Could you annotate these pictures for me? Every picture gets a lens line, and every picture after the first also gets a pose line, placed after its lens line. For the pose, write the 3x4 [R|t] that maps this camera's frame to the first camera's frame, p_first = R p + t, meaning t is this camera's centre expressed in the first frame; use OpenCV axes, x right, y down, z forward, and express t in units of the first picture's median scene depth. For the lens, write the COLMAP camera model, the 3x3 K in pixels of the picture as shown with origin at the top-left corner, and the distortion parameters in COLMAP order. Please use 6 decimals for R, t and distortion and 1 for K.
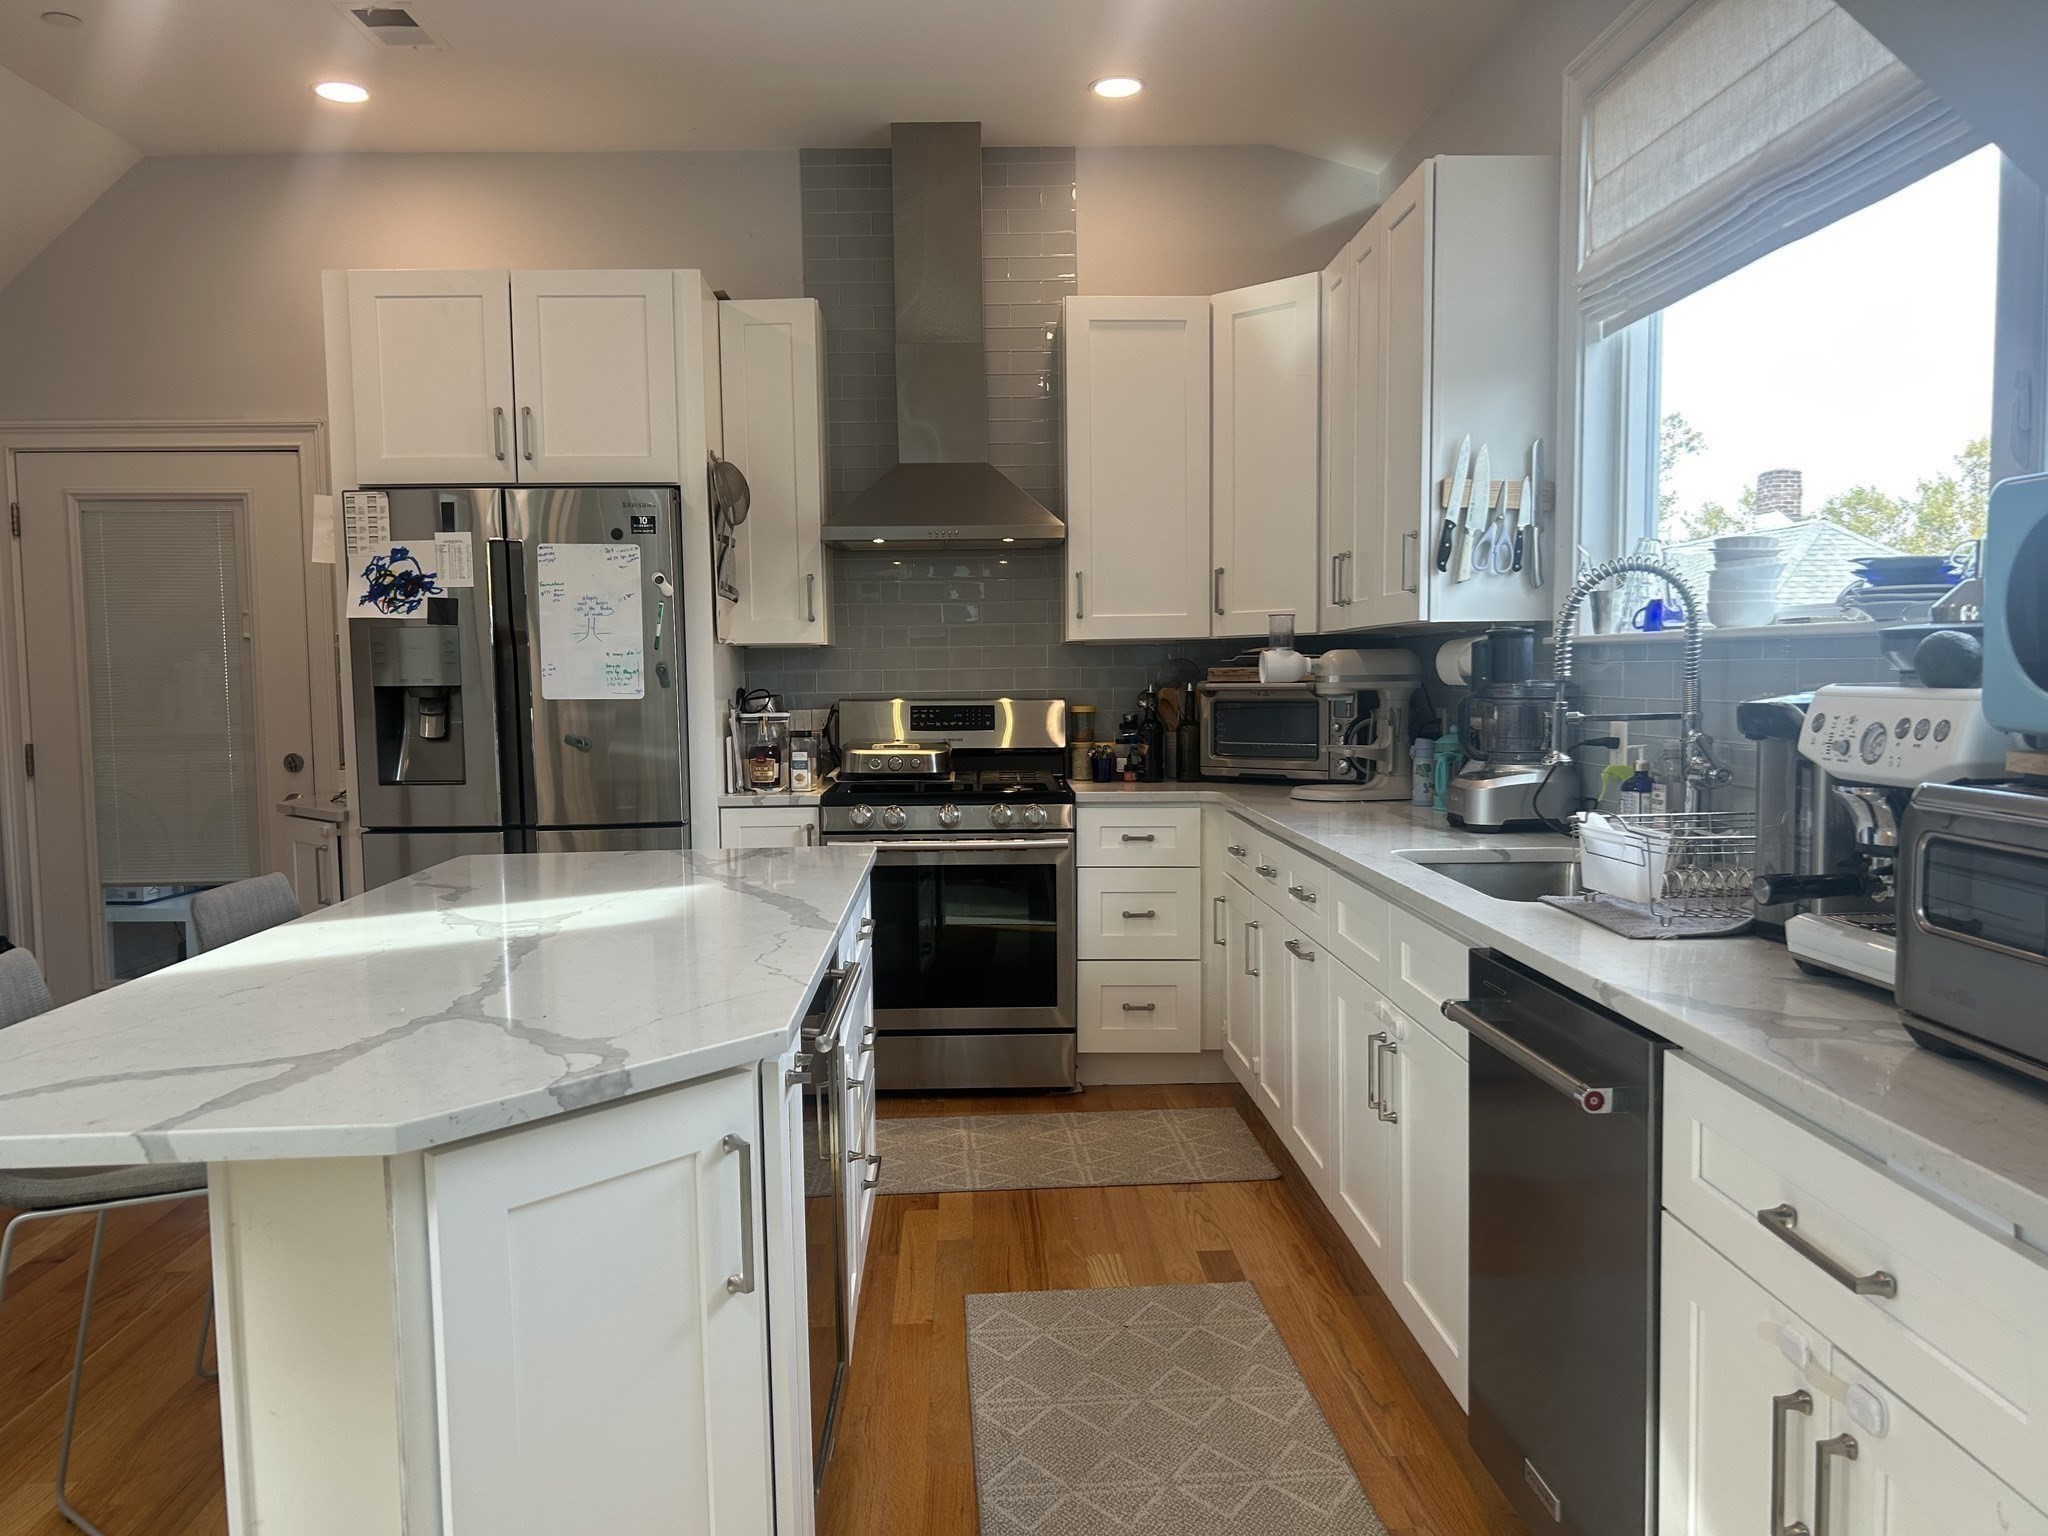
lens RADIAL K [[1553.5, 0, 1025.9], [0, 1553.5, 783.2], [0, 0, 1]] dist [0.036790, -0.001891]
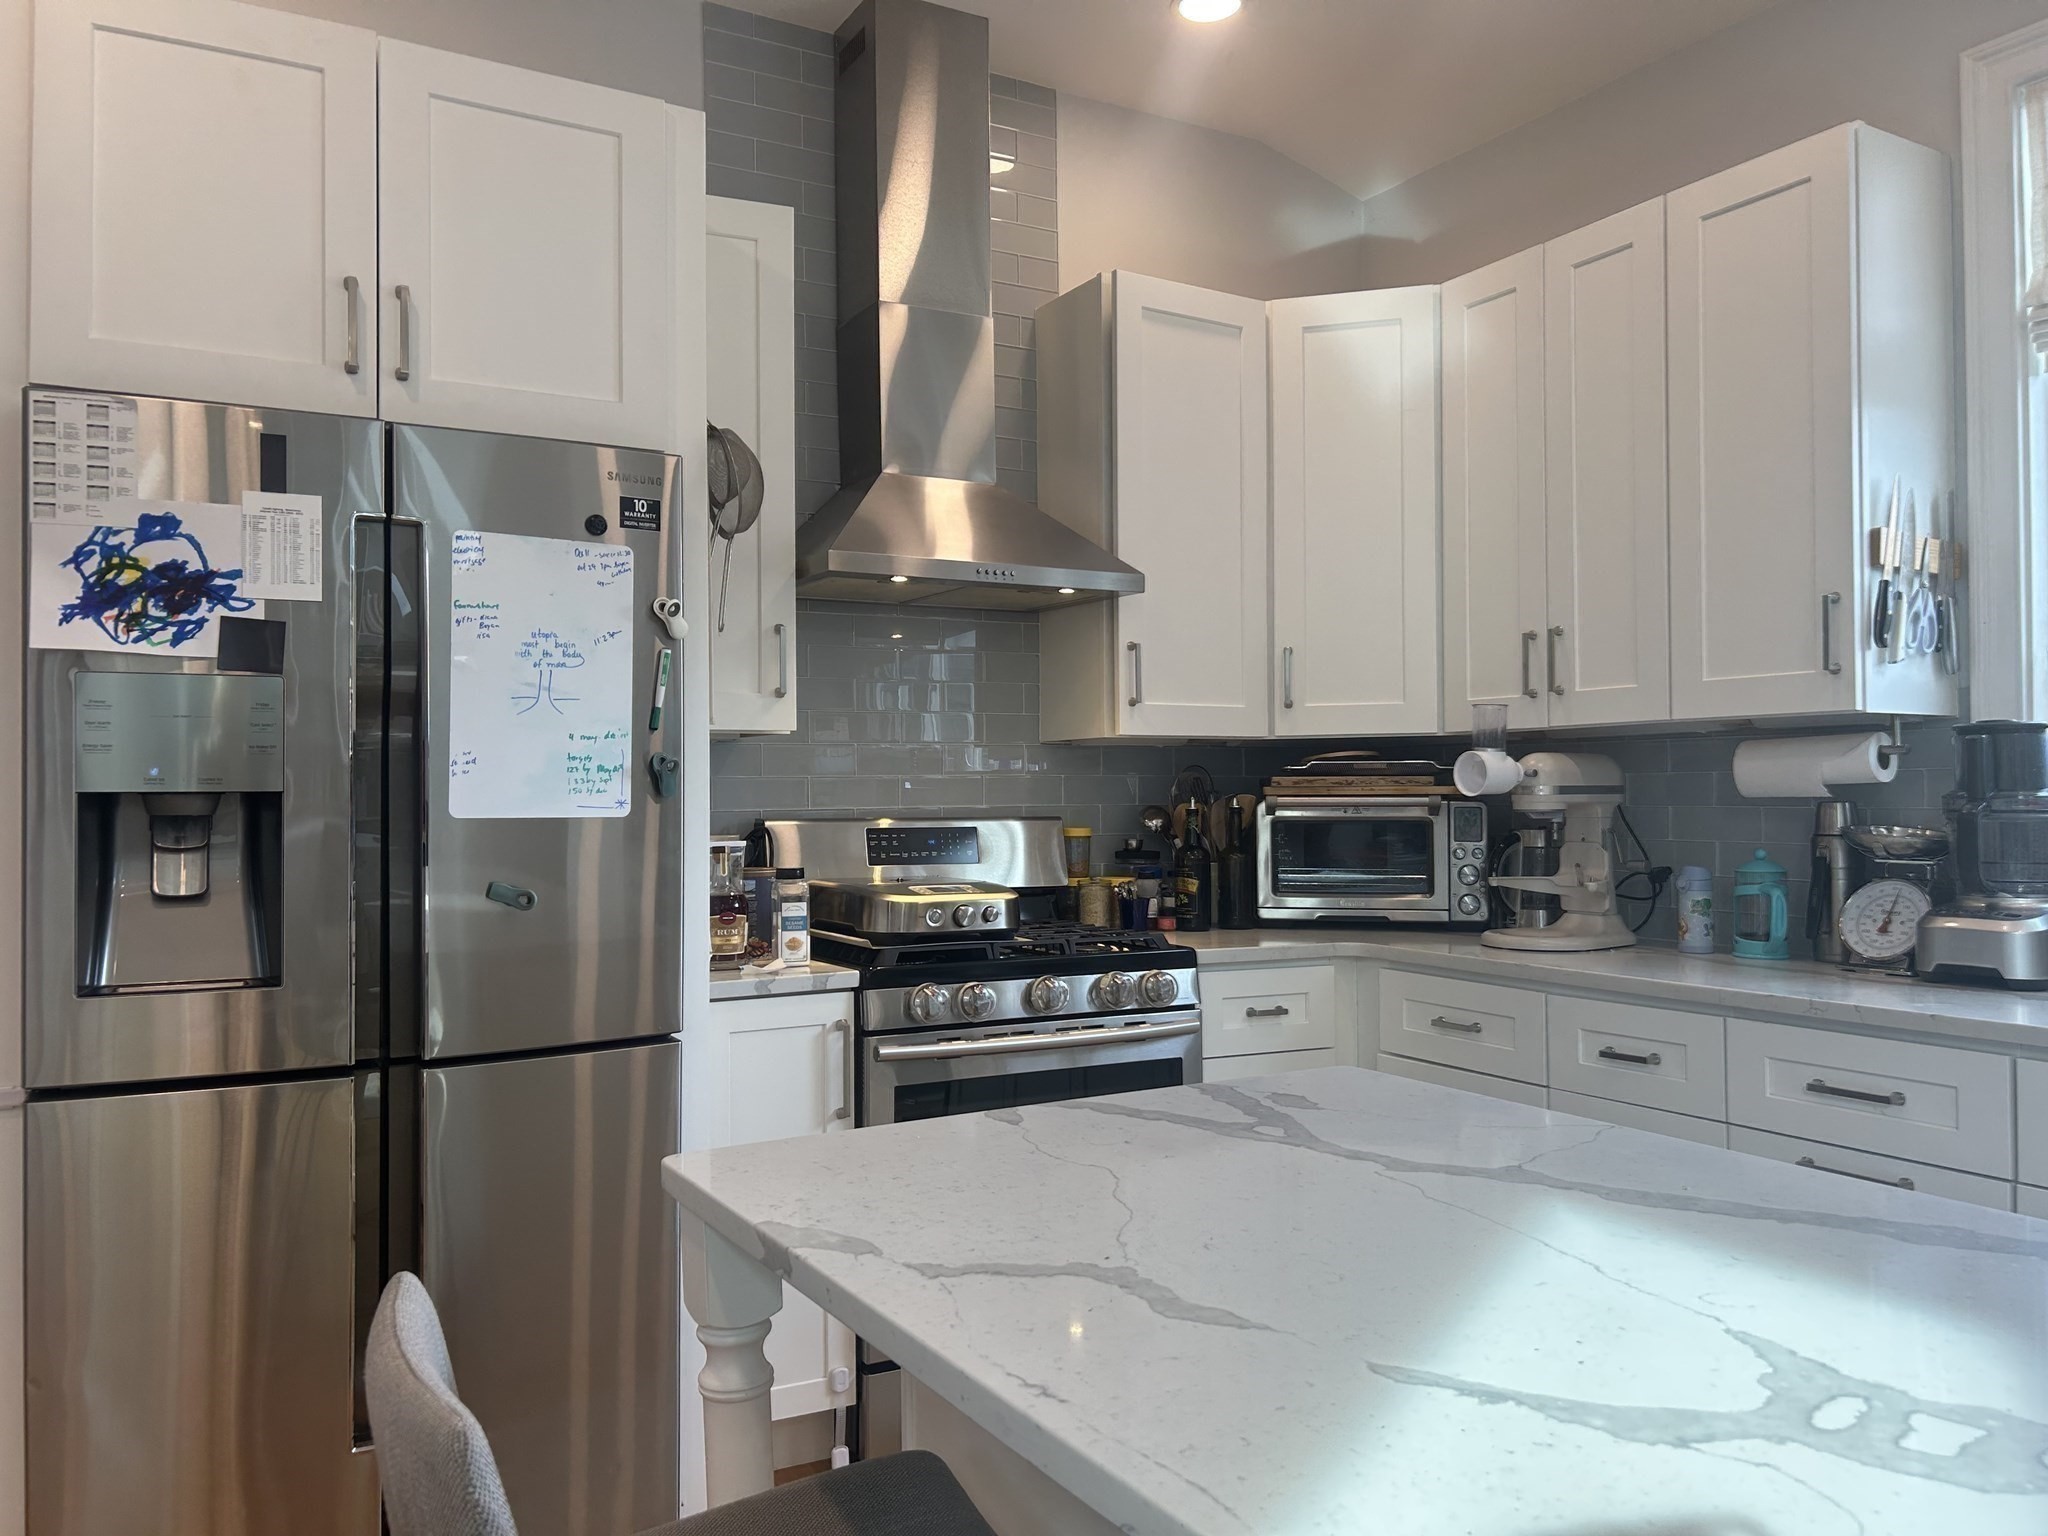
lens RADIAL K [[1553.5, 0, 1023.0], [0, 1553.5, 752.1], [0, 0, 1]] dist [0.036790, -0.001891]
pose [[0.883737, 0.018547, 0.467616, -0.388777], [0.029578, 0.995003, -0.095363, -0.019644], [-0.467048, 0.098107, 0.878772, 0.439926]]
